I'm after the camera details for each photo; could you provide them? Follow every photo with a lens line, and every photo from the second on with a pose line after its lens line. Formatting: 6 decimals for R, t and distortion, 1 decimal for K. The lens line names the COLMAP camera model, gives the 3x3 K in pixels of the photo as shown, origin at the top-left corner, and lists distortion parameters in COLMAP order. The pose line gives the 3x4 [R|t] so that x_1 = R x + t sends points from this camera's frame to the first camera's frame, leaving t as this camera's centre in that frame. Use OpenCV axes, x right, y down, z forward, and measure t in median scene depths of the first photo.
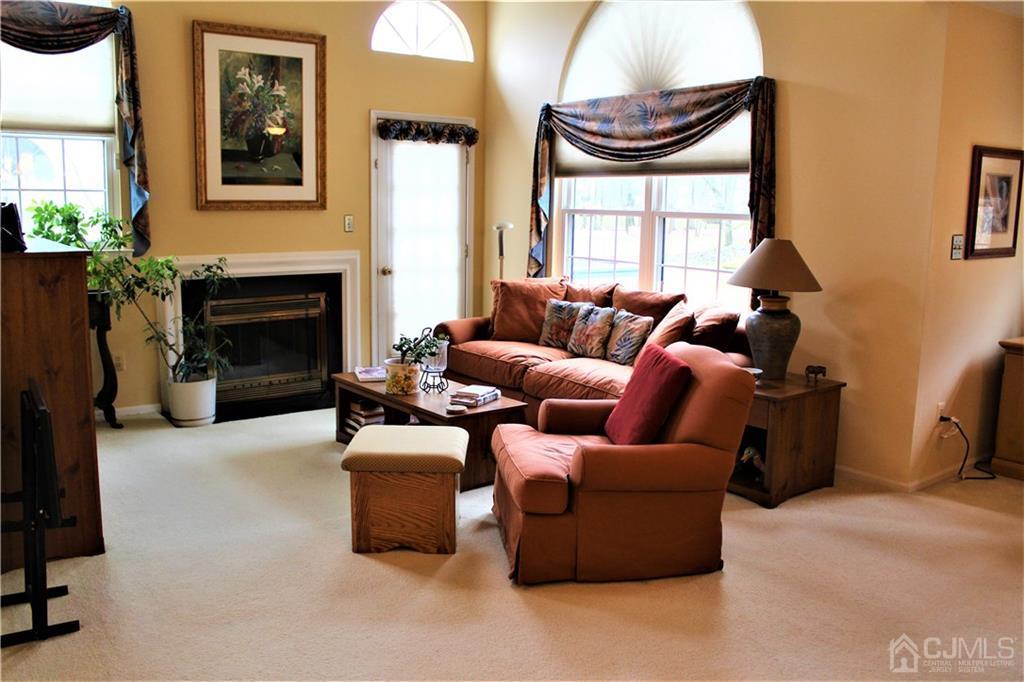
lens RADIAL K [[851.1, 0, 509.2], [0, 851.1, 346.2], [0, 0, 1]] dist [-0.160764, 0.126885]
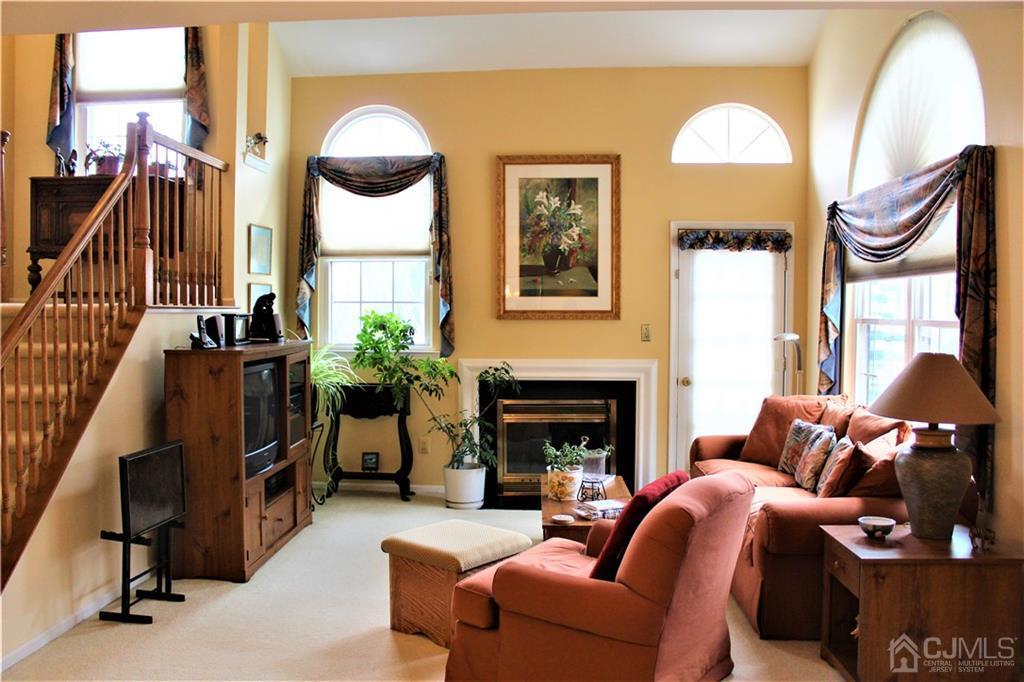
lens RADIAL K [[851.1, 0, 503.9], [0, 851.1, 348.4], [0, 0, 1]] dist [-0.160764, 0.126885]
pose [[0.759210, 0.015562, -0.650660, 0.383715], [-0.097029, 0.991249, -0.089508, -0.020915], [0.643573, 0.131088, 0.754076, 0.135227]]
